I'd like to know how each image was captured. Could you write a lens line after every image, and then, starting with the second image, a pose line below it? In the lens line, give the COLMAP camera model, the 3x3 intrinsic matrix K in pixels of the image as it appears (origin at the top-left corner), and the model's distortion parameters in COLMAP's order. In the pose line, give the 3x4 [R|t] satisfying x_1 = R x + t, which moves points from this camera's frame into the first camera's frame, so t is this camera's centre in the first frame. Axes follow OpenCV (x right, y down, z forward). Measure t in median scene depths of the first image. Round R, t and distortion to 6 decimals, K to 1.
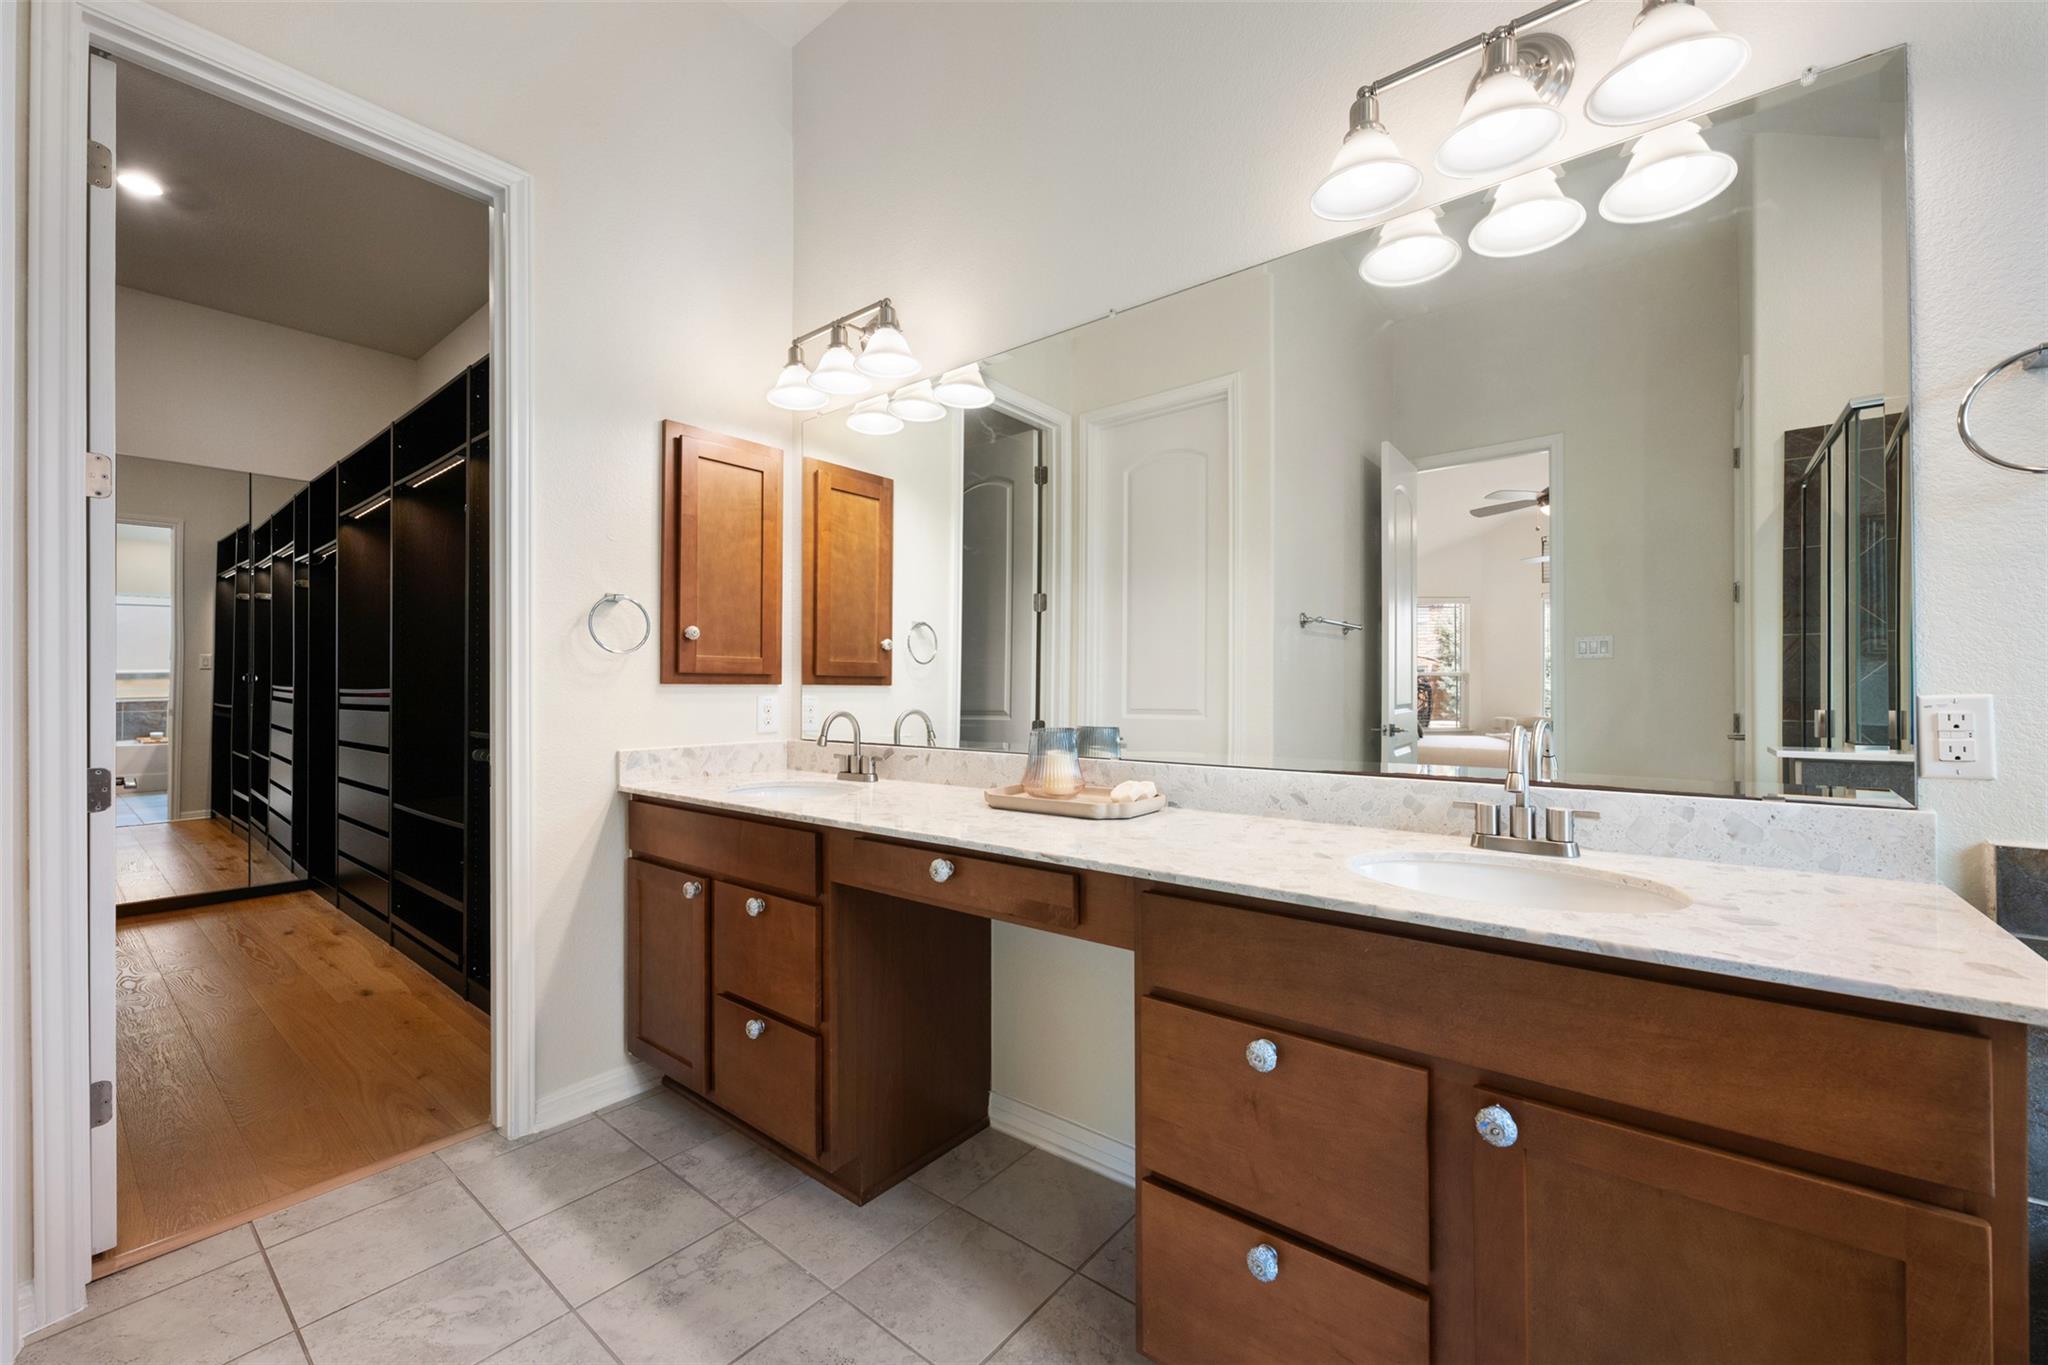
lens RADIAL K [[803.3, 0, 1019.5], [0, 803.3, 676.0], [0, 0, 1]] dist [-0.000543, -0.000153]
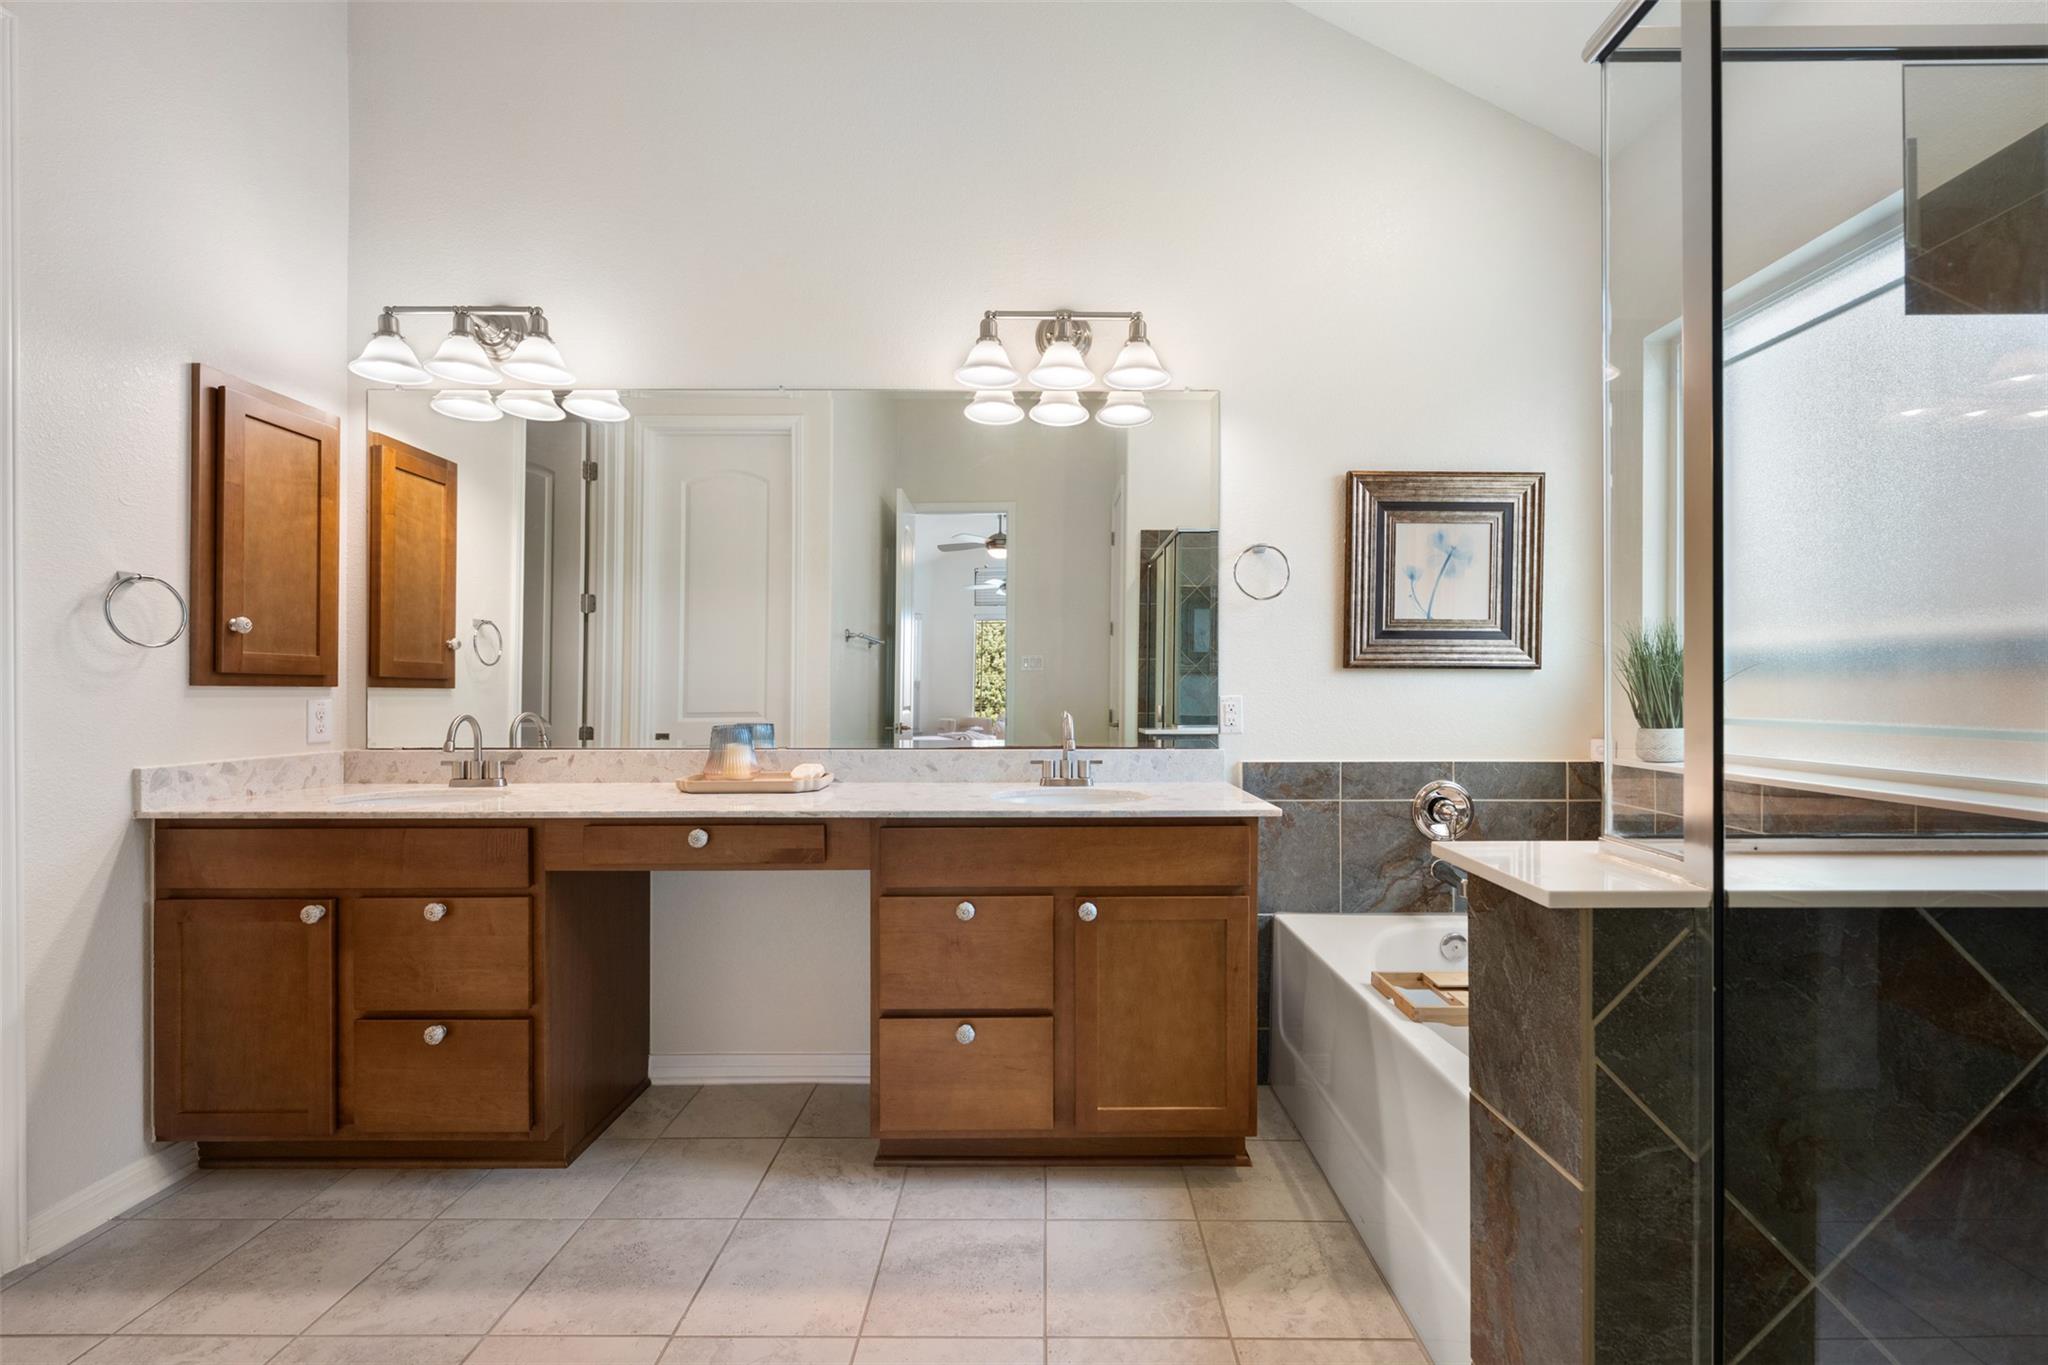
lens RADIAL K [[852.0, 0, 1024.0], [0, 852.0, 682.5], [0, 0, 1]] dist [-0.000057, -0.000032]
pose [[0.784341, 0.008454, 0.620273, -0.325886], [-0.010912, 0.999940, 0.000169, -0.002776], [-0.620234, -0.006901, 0.784386, -0.214340]]
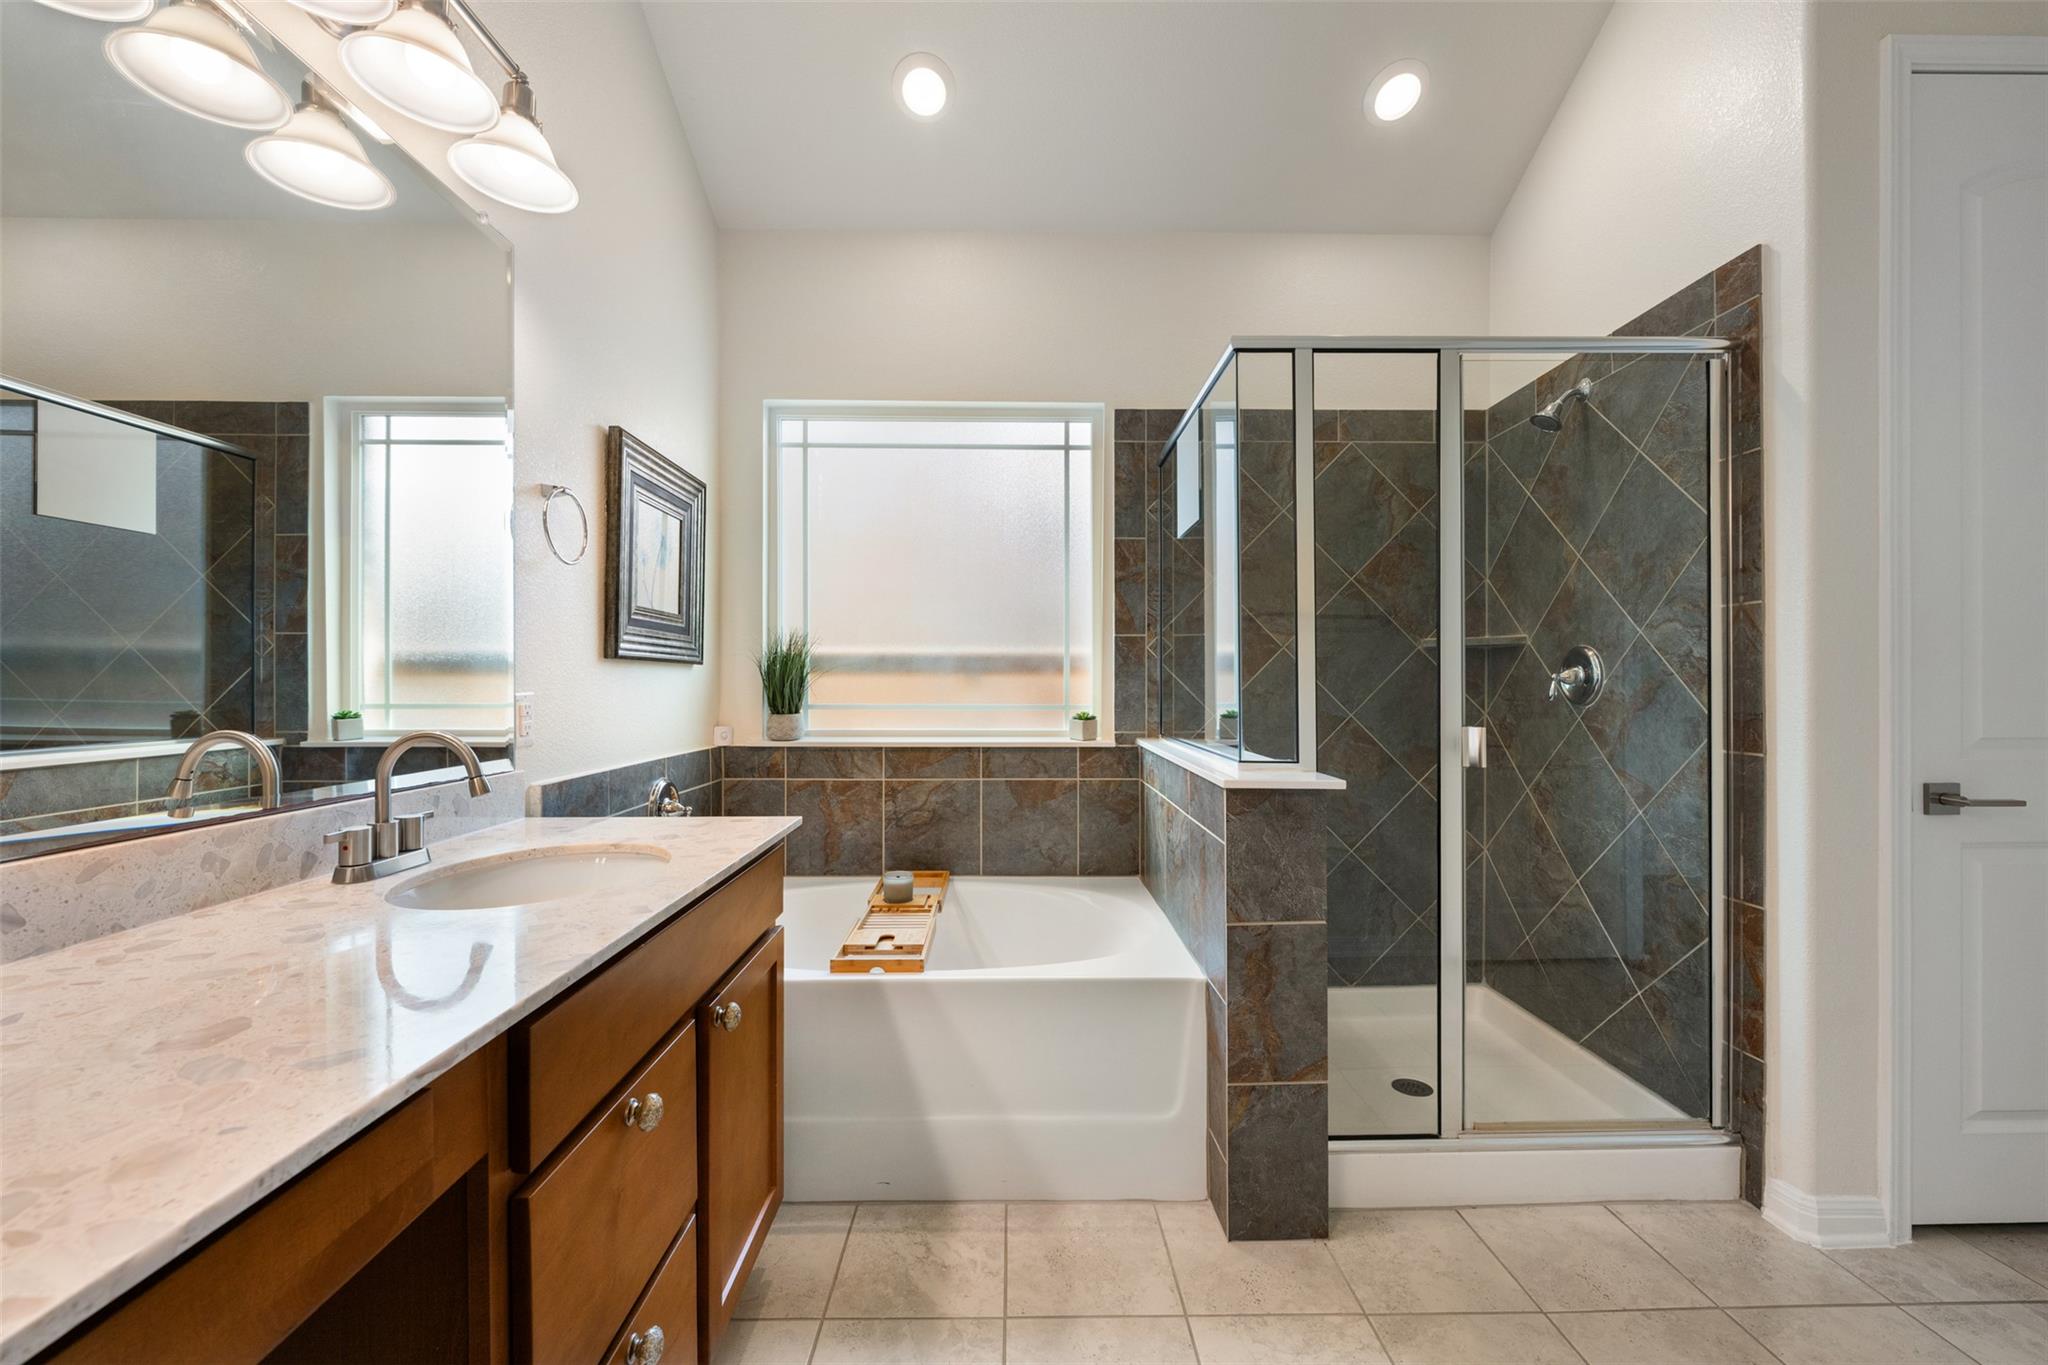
lens RADIAL K [[813.7, 0, 1033.9], [0, 813.7, 687.1], [0, 0, 1]] dist [-0.000309, -0.000098]
pose [[-0.648850, 0.002730, 0.760912, -0.291532], [-0.002933, 0.999977, -0.006089, 0.009184], [-0.760911, -0.006182, -0.648827, 0.572134]]
